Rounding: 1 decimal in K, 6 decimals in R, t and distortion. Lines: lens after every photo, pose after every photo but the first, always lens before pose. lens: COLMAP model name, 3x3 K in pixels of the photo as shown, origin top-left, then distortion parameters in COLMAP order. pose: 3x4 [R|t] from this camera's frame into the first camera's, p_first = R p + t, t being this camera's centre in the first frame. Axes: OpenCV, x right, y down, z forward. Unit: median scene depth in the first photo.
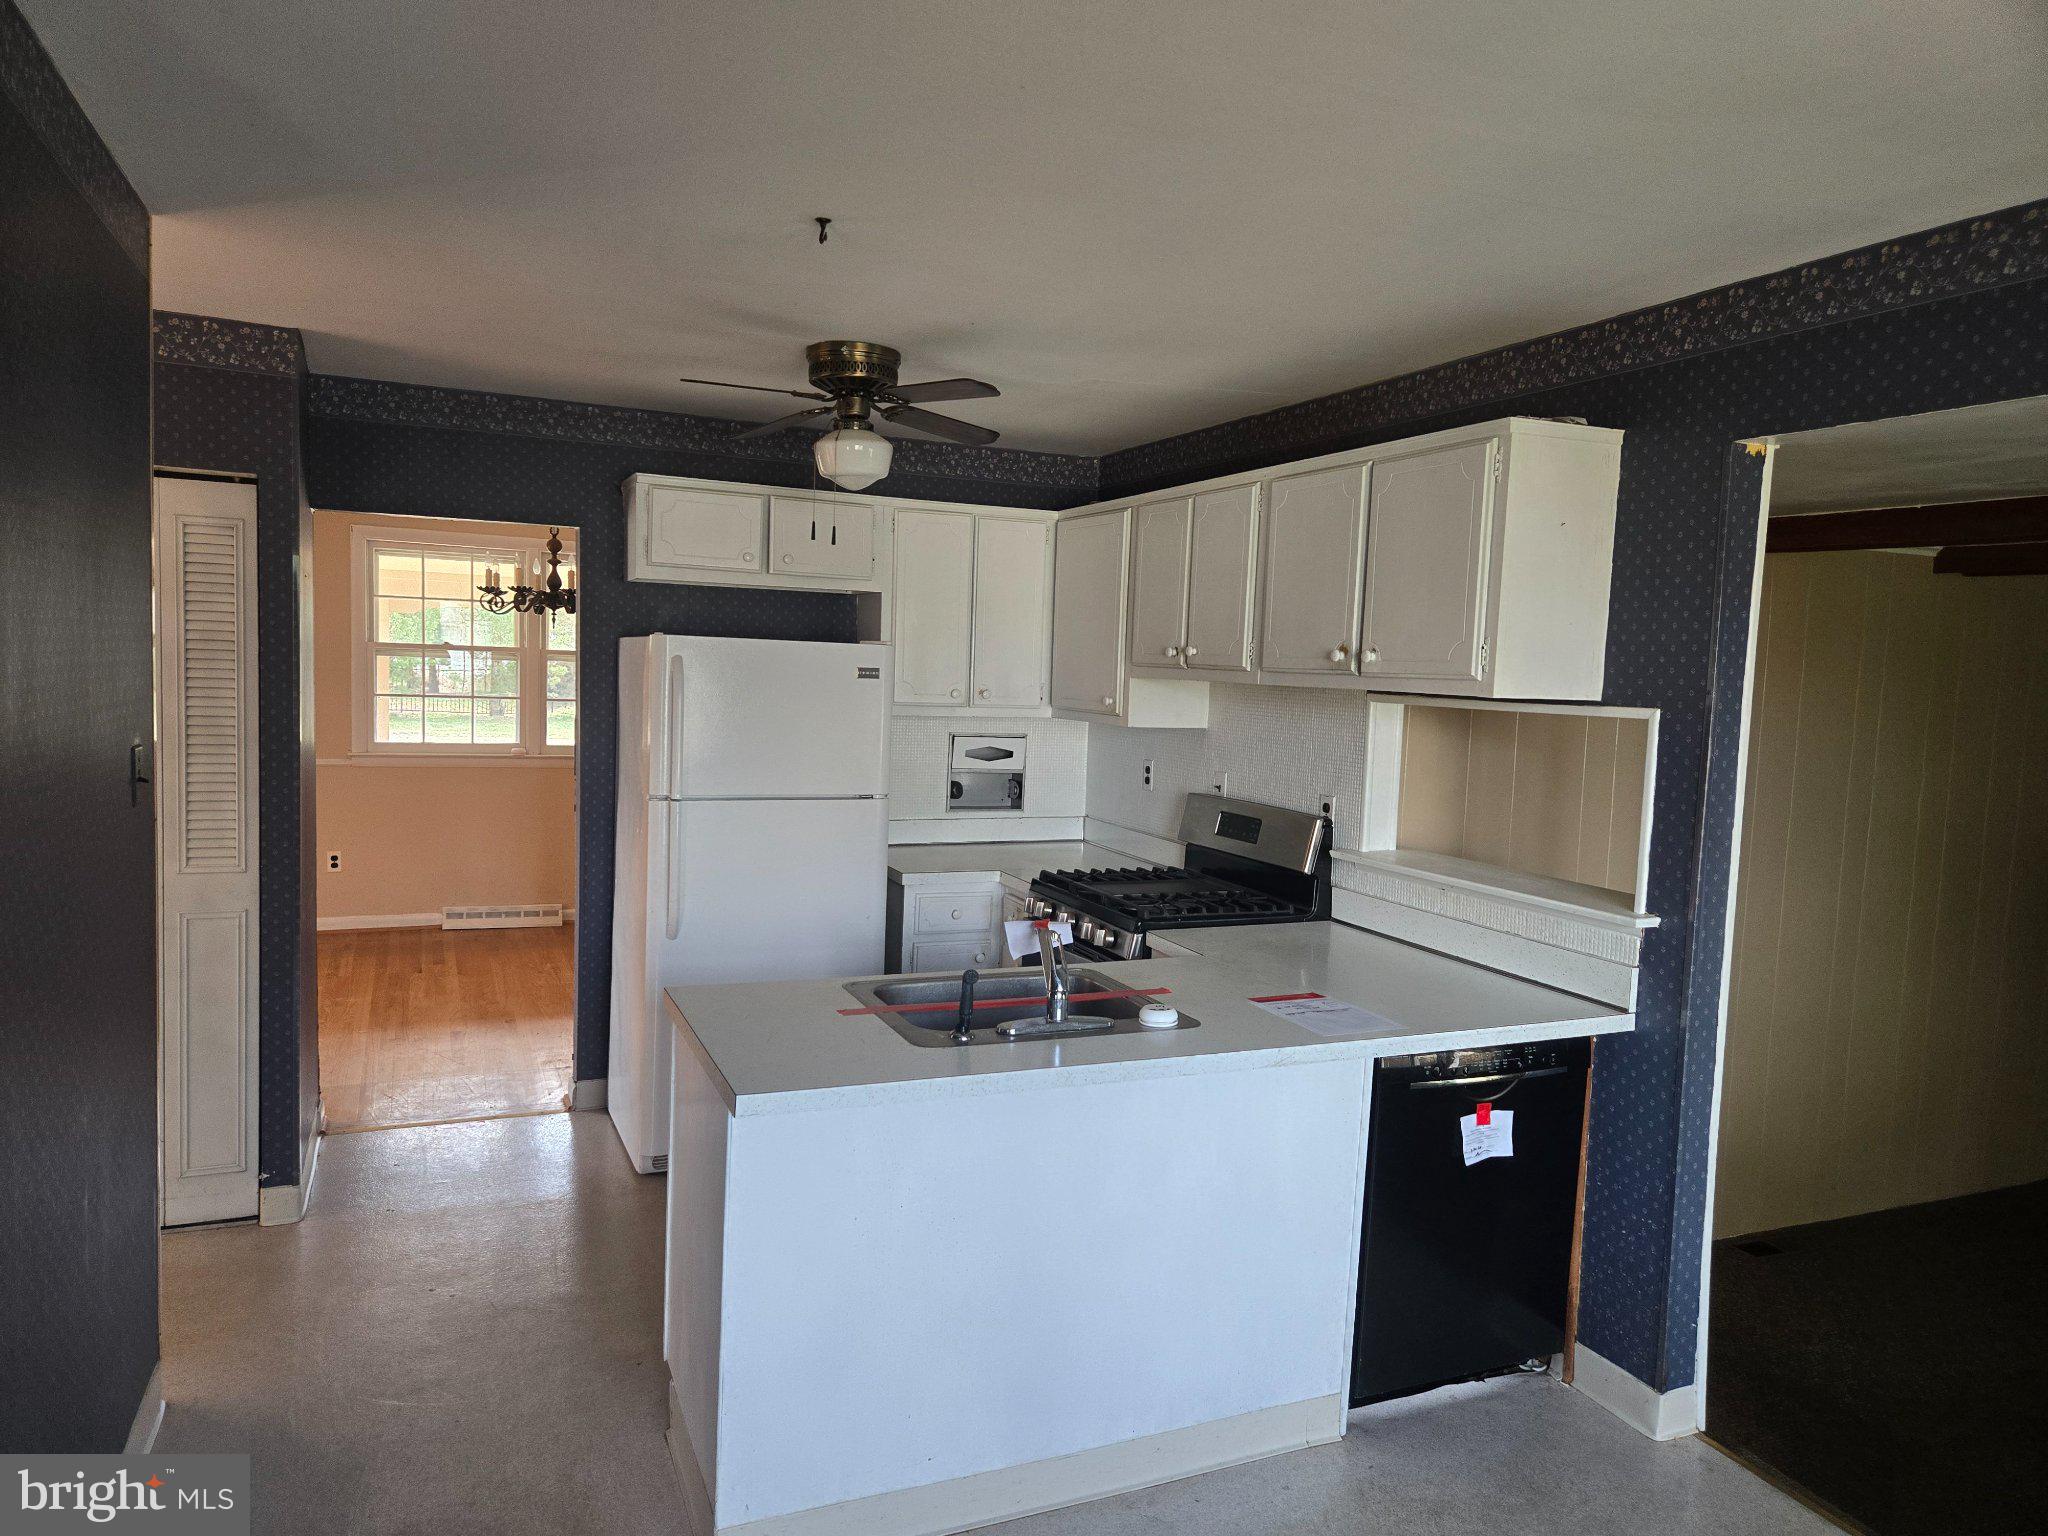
lens RADIAL K [[1376.1, 0, 1030.9], [0, 1376.1, 763.7], [0, 0, 1]] dist [0.060433, -0.034298]
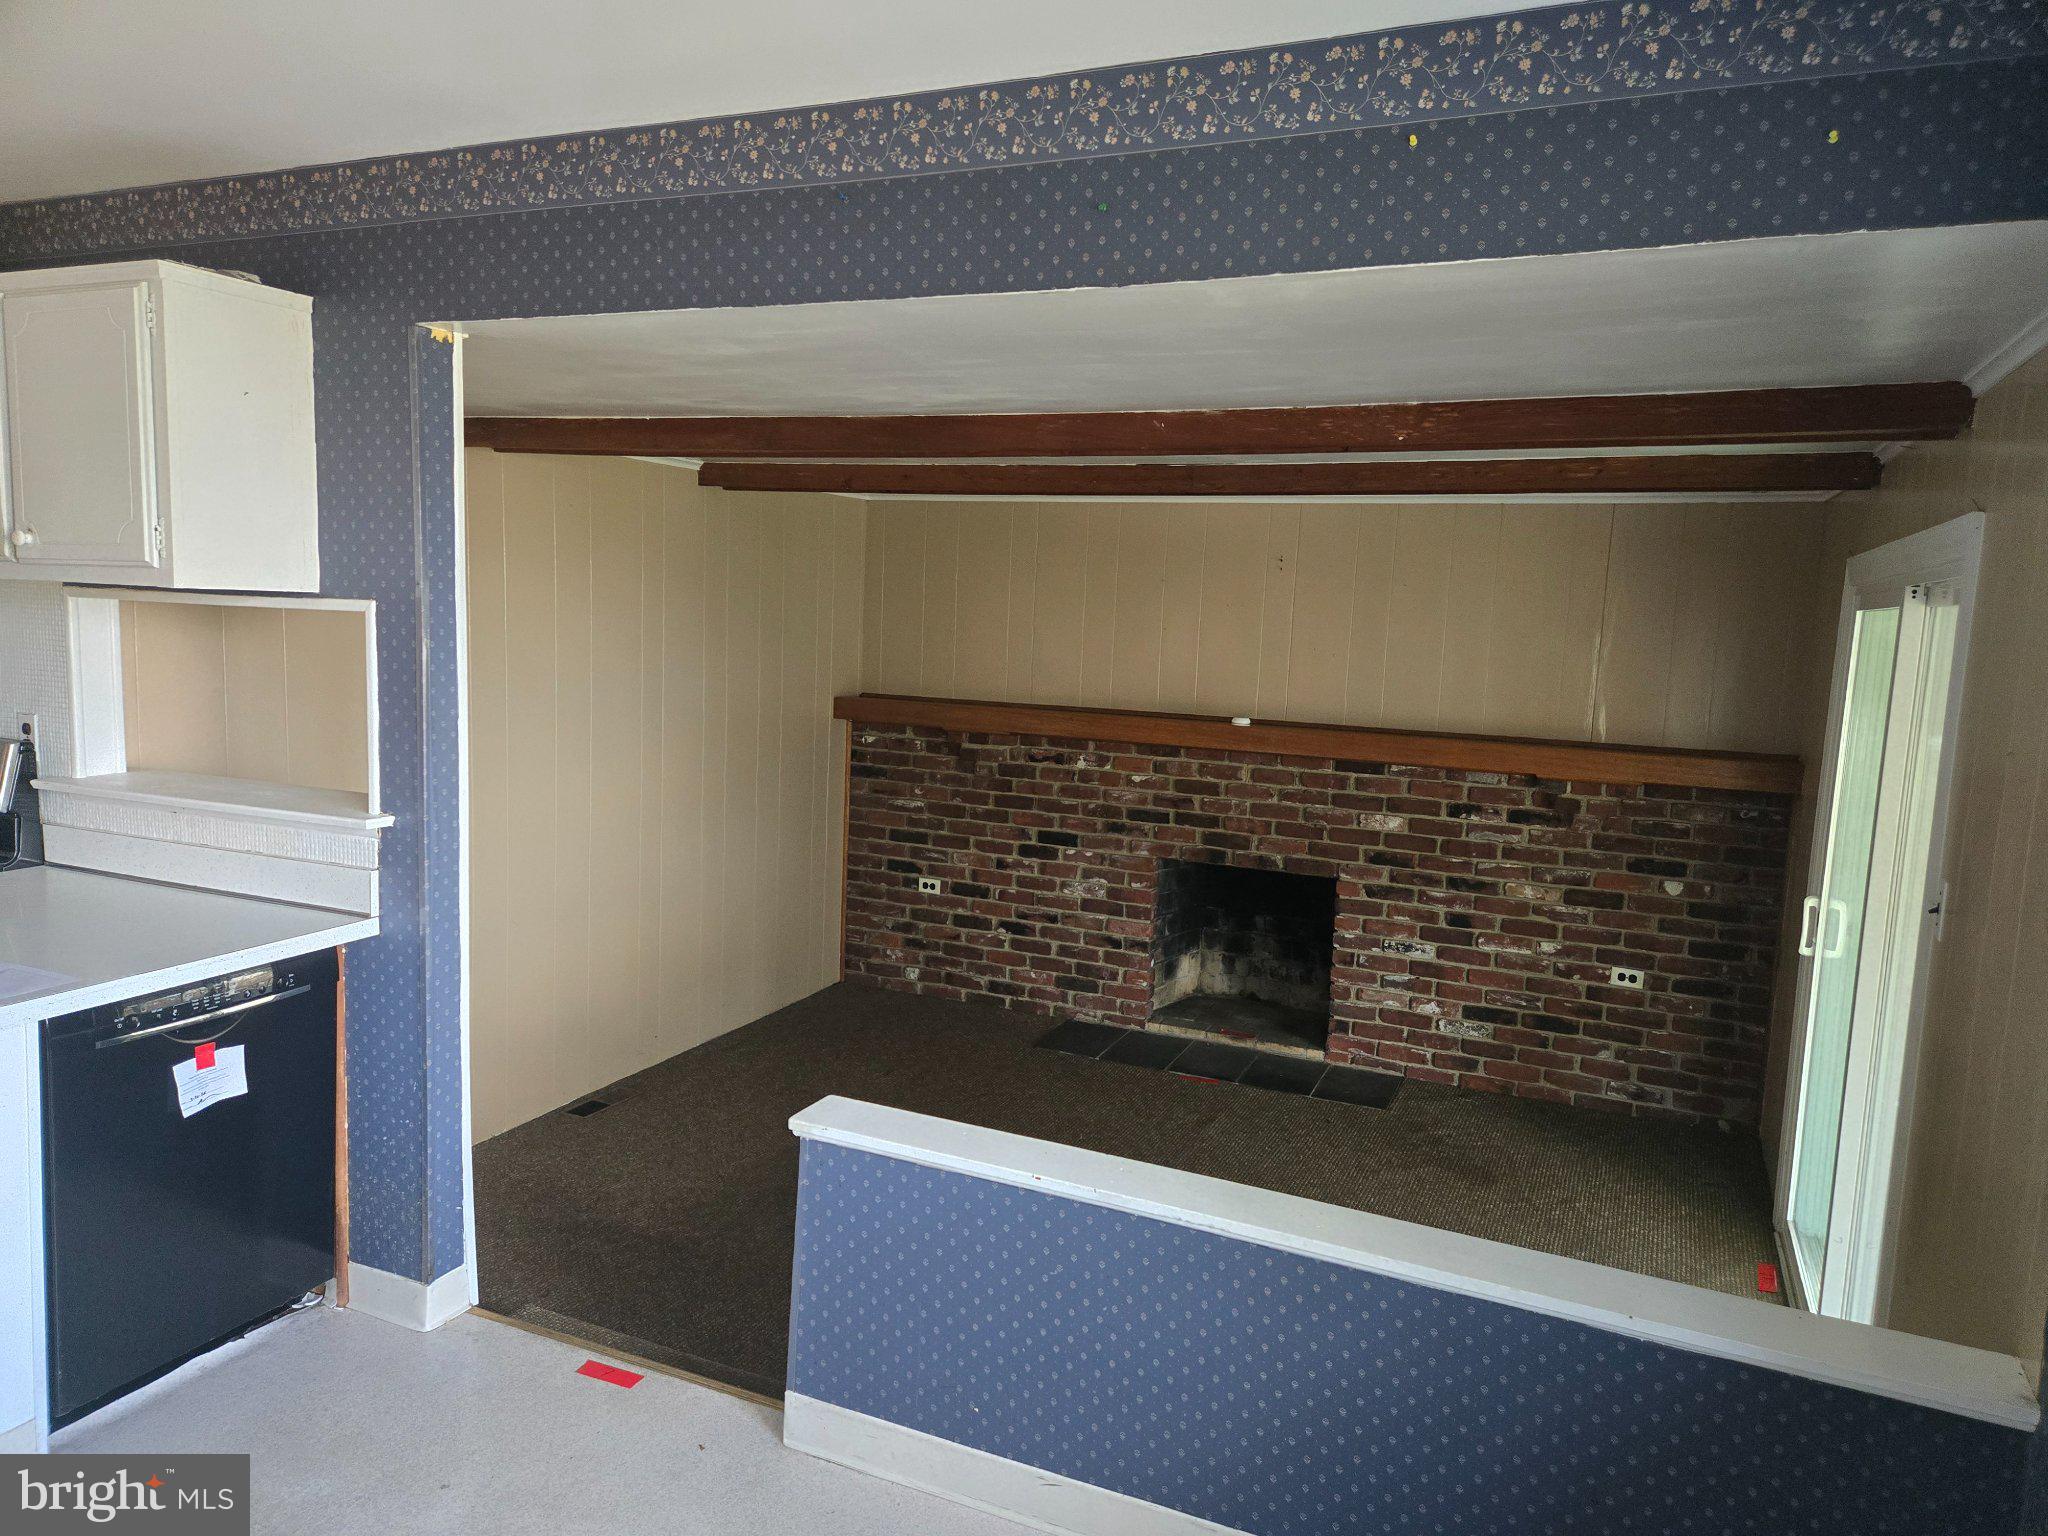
lens RADIAL K [[1376.1, 0, 1030.6], [0, 1376.1, 769.6], [0, 0, 1]] dist [0.060433, -0.034298]
pose [[0.737467, -0.089043, 0.669488, 0.128036], [0.041596, 0.995377, 0.086567, 0.012109], [-0.674101, -0.035992, 0.737761, -0.018812]]
